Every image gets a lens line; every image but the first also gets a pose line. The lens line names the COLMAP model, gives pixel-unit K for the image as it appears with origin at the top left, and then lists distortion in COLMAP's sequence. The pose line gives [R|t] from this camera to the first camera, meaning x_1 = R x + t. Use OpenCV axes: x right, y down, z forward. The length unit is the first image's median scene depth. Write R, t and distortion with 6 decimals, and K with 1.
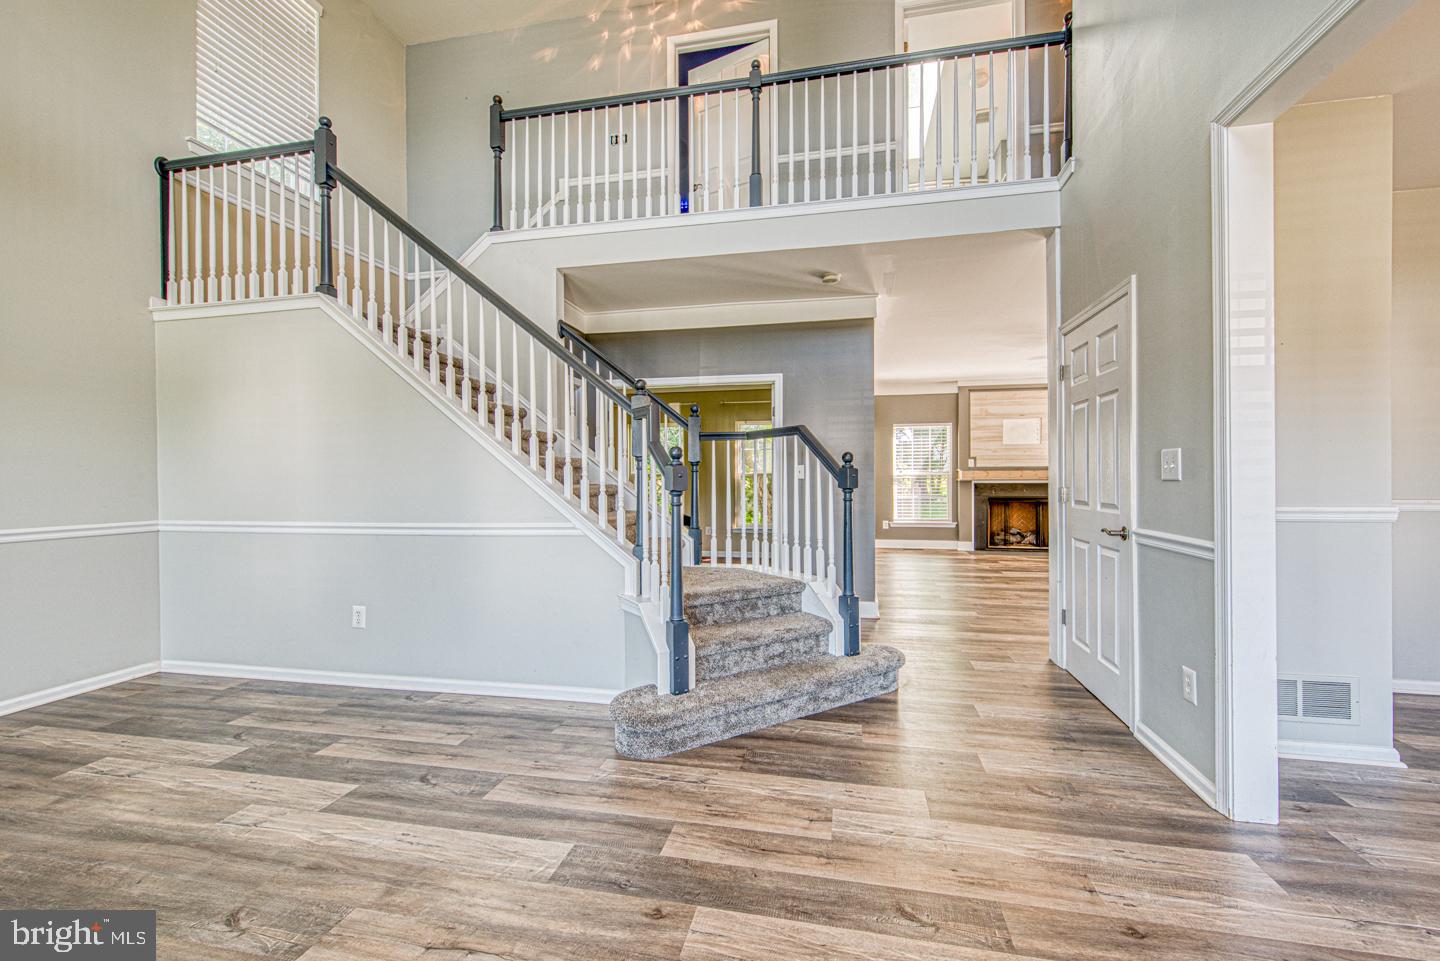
lens RADIAL K [[589.7, 0, 728.5], [0, 589.7, 482.8], [0, 0, 1]] dist [-0.000884, -0.000116]
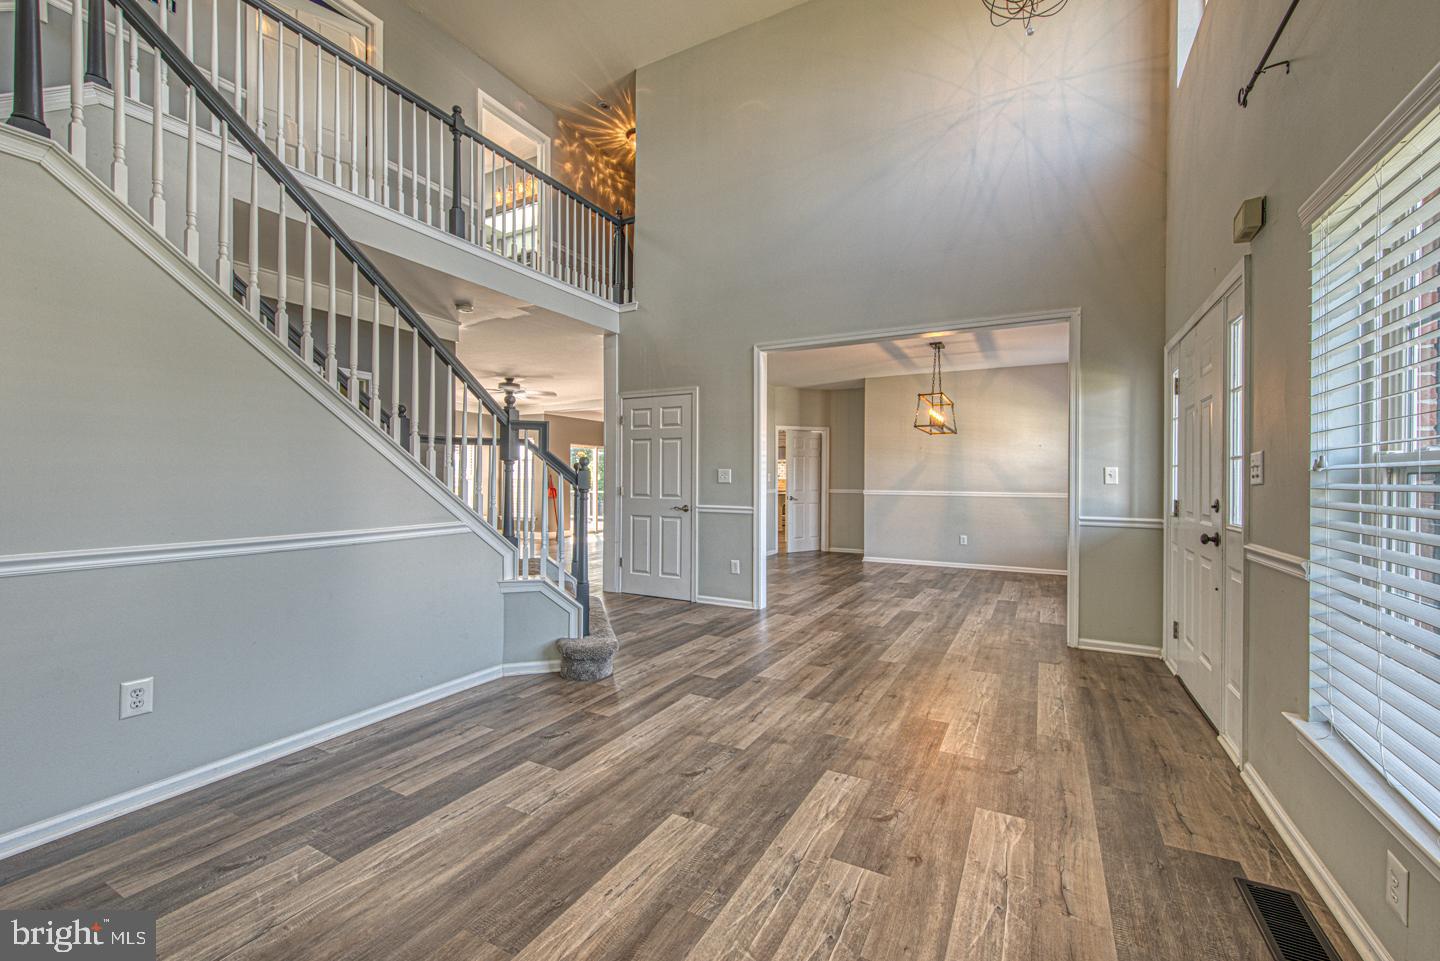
lens RADIAL K [[589.7, 0, 728.5], [0, 589.7, 482.8], [0, 0, 1]] dist [-0.000884, -0.000116]
pose [[0.283669, 0.004220, 0.958913, -1.453656], [-0.001453, 0.999991, -0.003971, 0.003532], [-0.958921, -0.000266, 0.283672, 0.312990]]
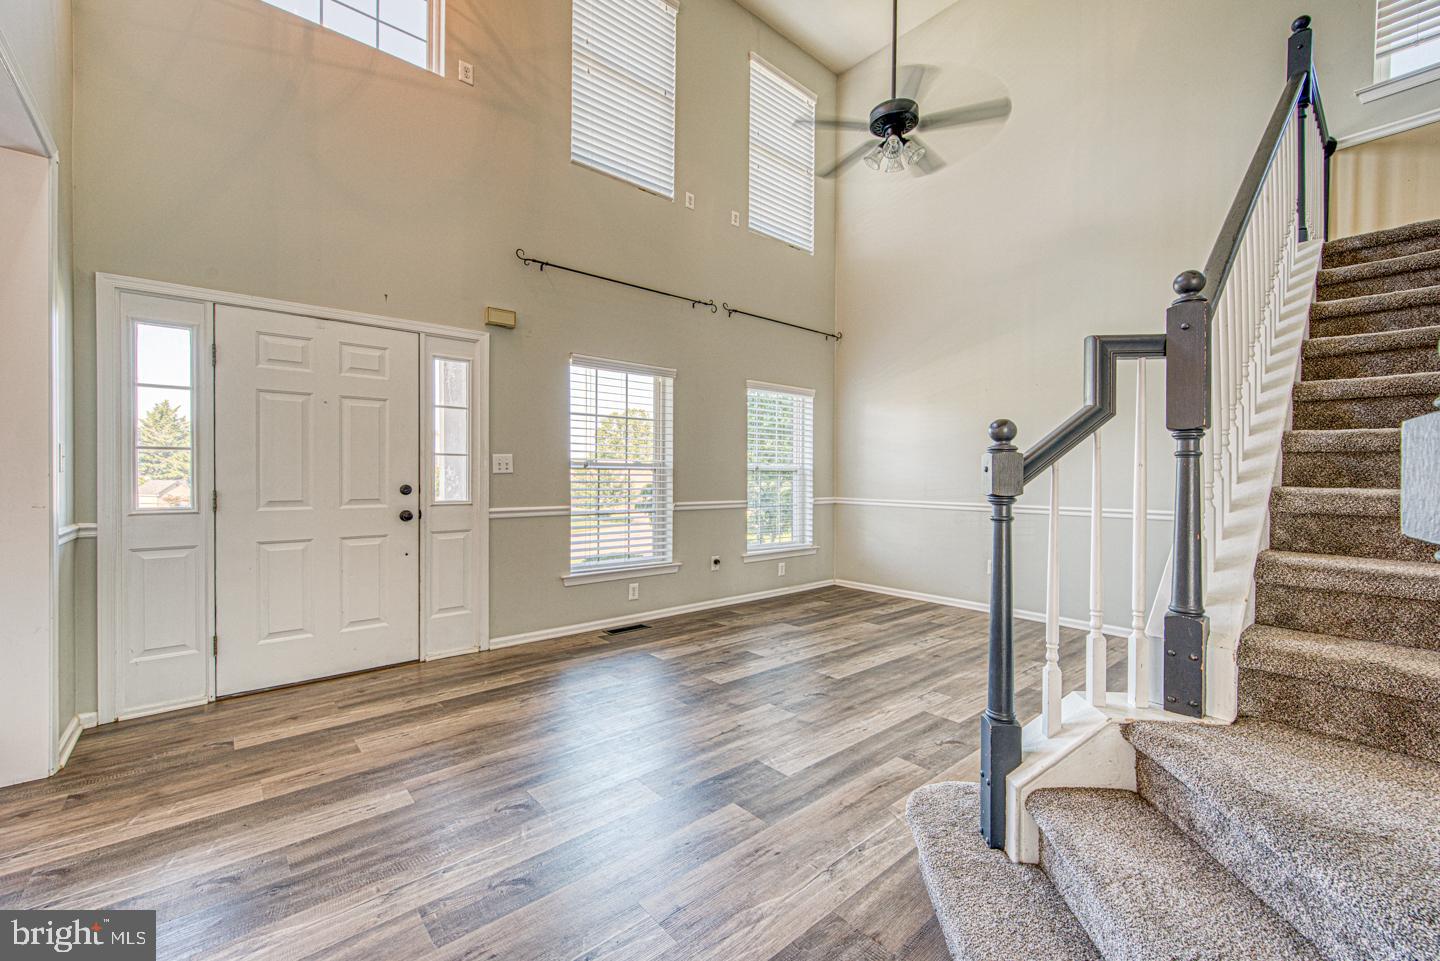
lens RADIAL K [[589.7, 0, 728.5], [0, 589.7, 482.8], [0, 0, 1]] dist [-0.000884, -0.000116]
pose [[-0.605533, 0.014464, -0.795689, 0.593906], [-0.005510, 0.999735, 0.022367, -0.012281], [0.795801, 0.017929, -0.605293, 1.256081]]
